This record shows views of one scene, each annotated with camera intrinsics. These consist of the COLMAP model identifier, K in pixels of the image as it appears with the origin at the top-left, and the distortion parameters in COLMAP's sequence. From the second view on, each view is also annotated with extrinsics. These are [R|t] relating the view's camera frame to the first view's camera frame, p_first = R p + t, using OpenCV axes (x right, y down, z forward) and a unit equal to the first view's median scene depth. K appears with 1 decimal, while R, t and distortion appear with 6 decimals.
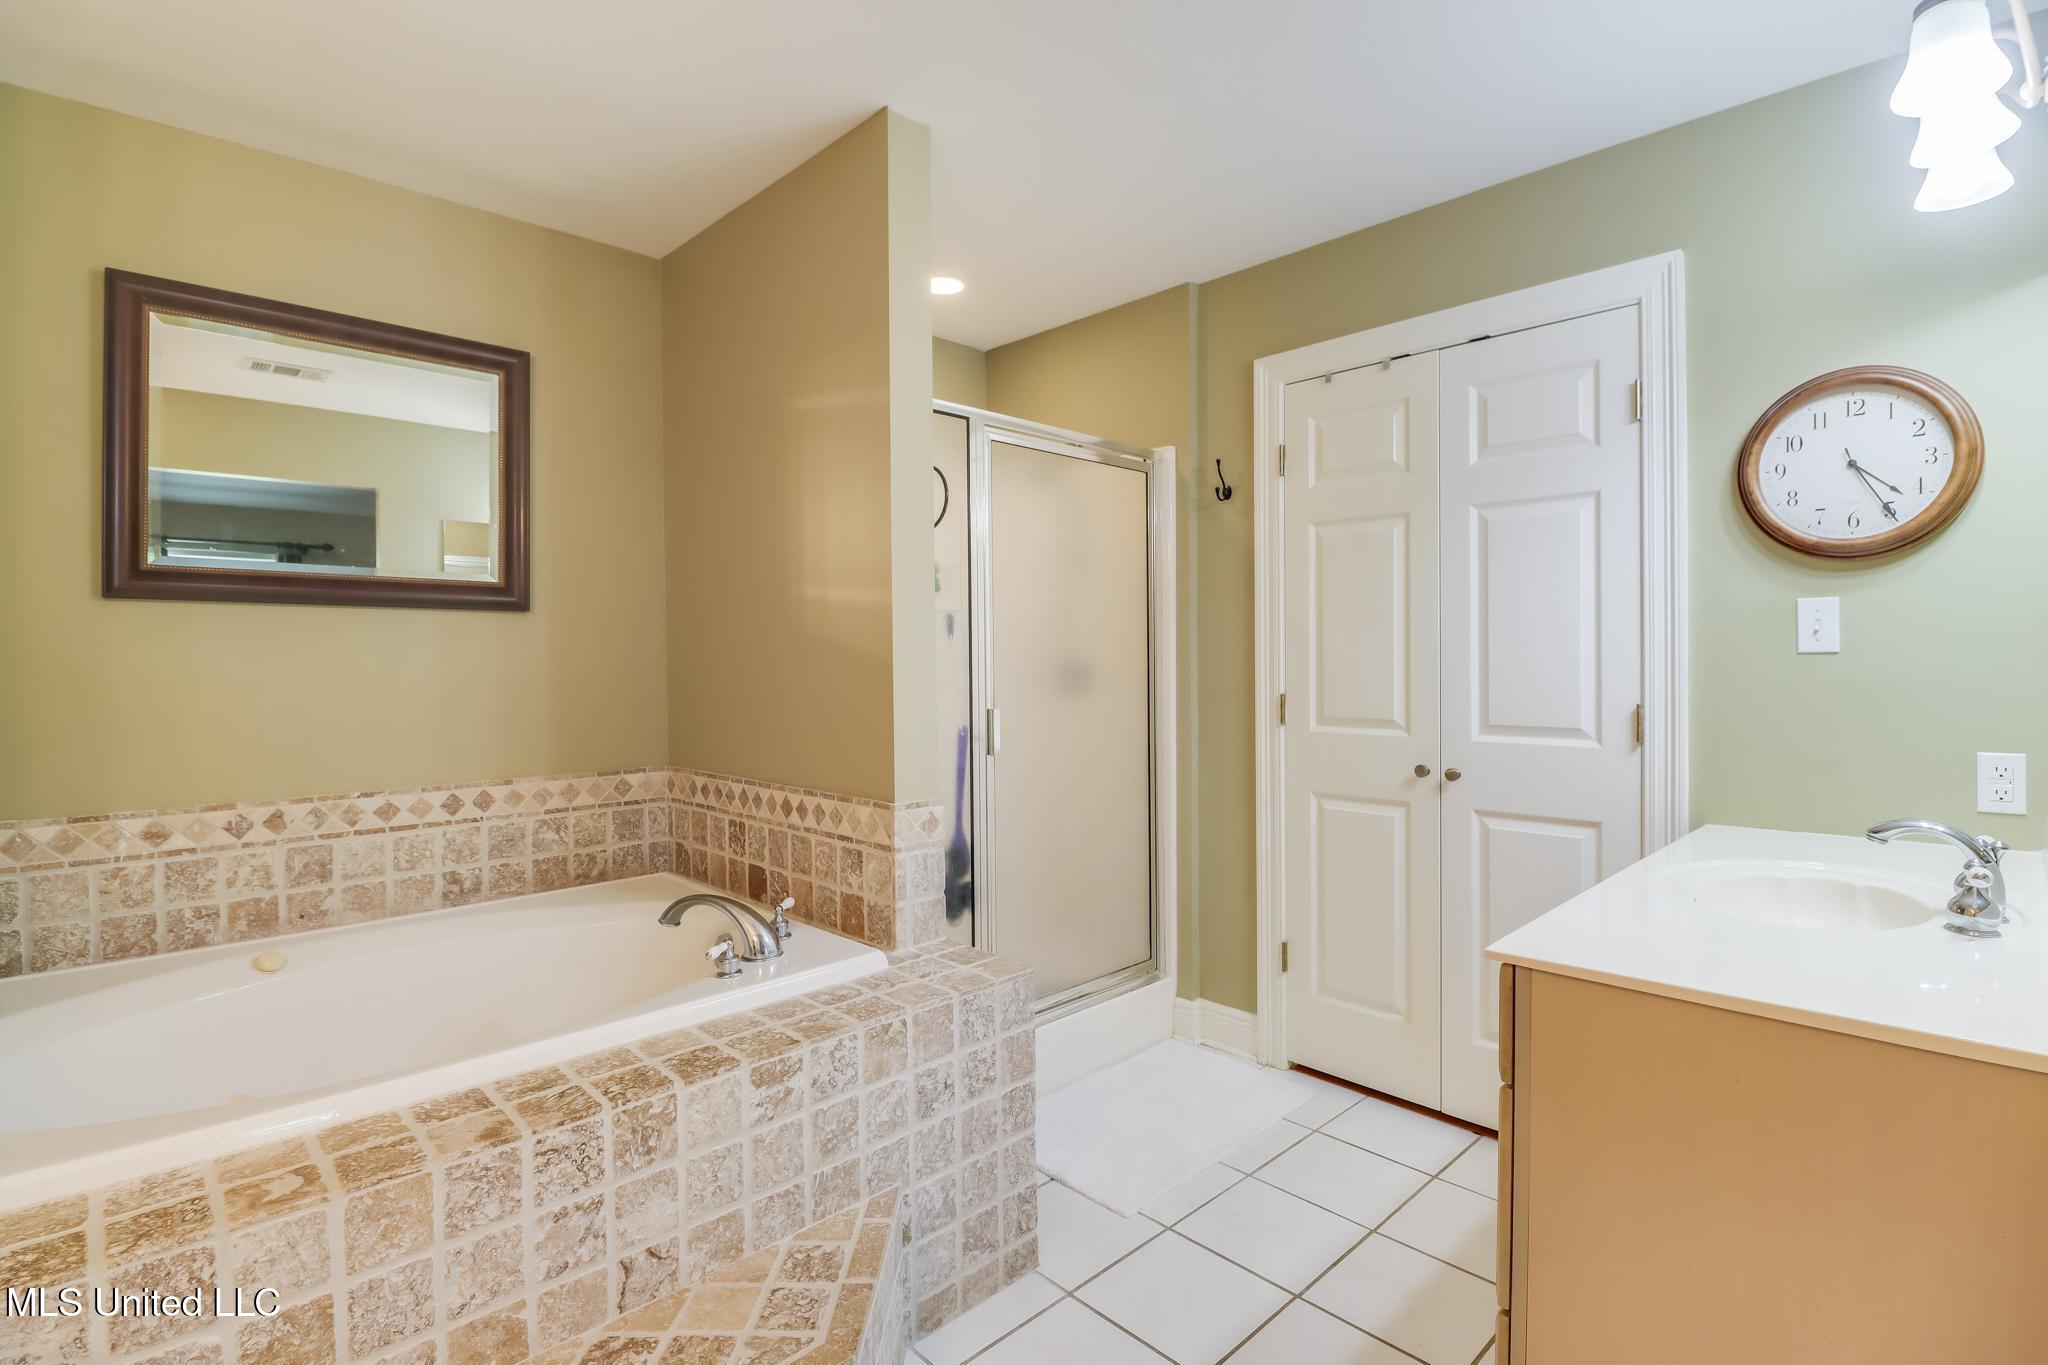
lens RADIAL K [[969.1, 0, 1022.4], [0, 969.1, 669.5], [0, 0, 1]] dist [-0.027829, -0.001396]
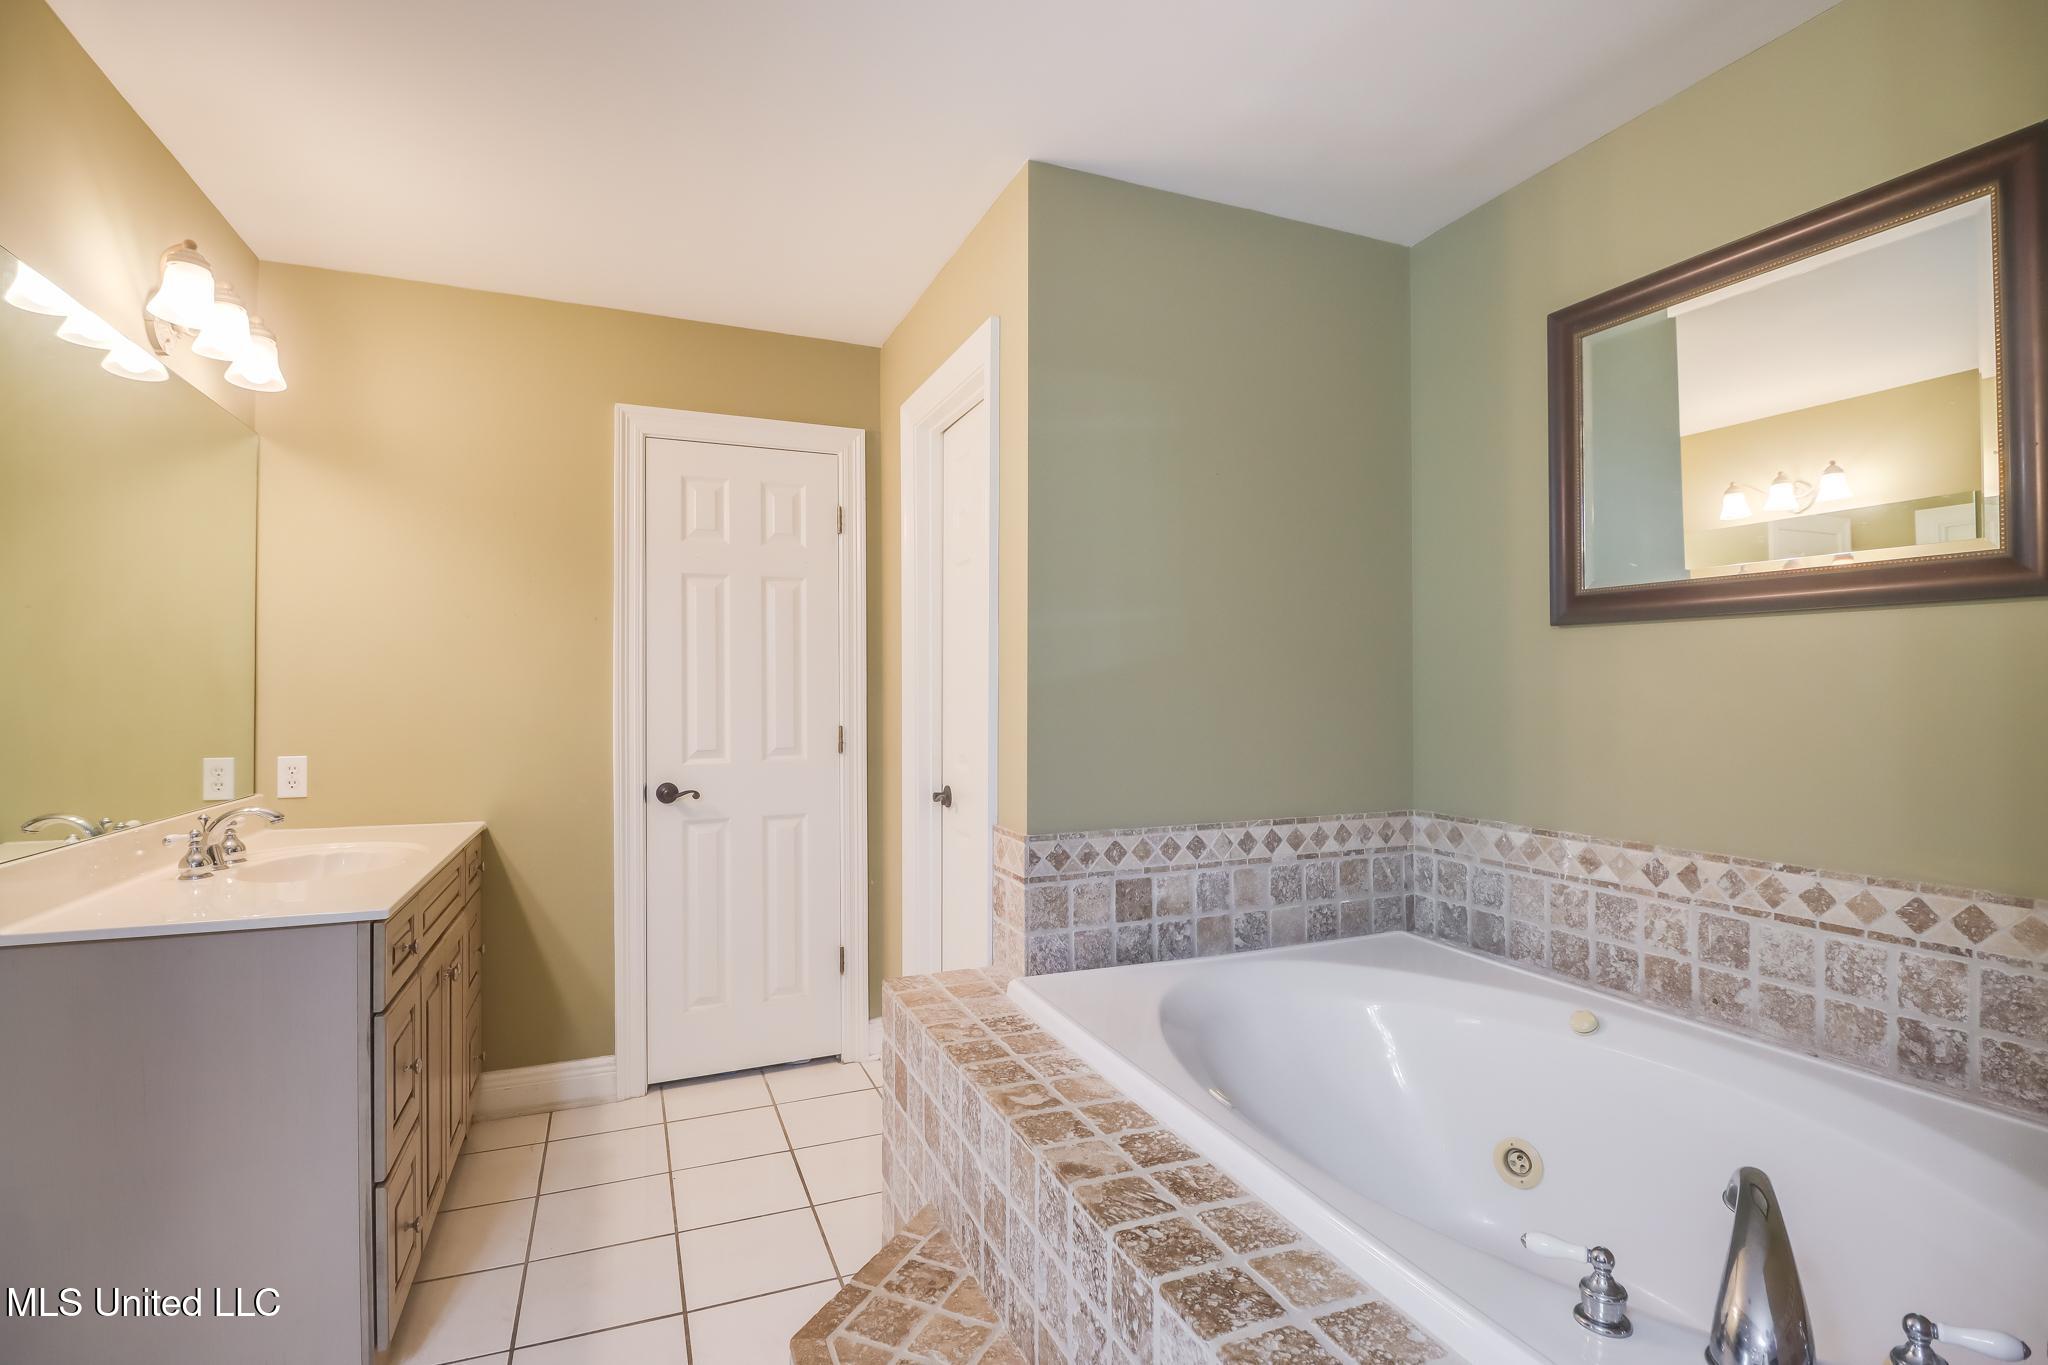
lens RADIAL K [[969.1, 0, 1023.9], [0, 969.1, 679.2], [0, 0, 1]] dist [-0.027829, -0.001396]
pose [[-0.377602, -0.004456, -0.925957, 0.227603], [-0.008660, 0.999962, -0.001281, -0.009000], [0.925928, 0.007535, -0.377626, 0.792649]]
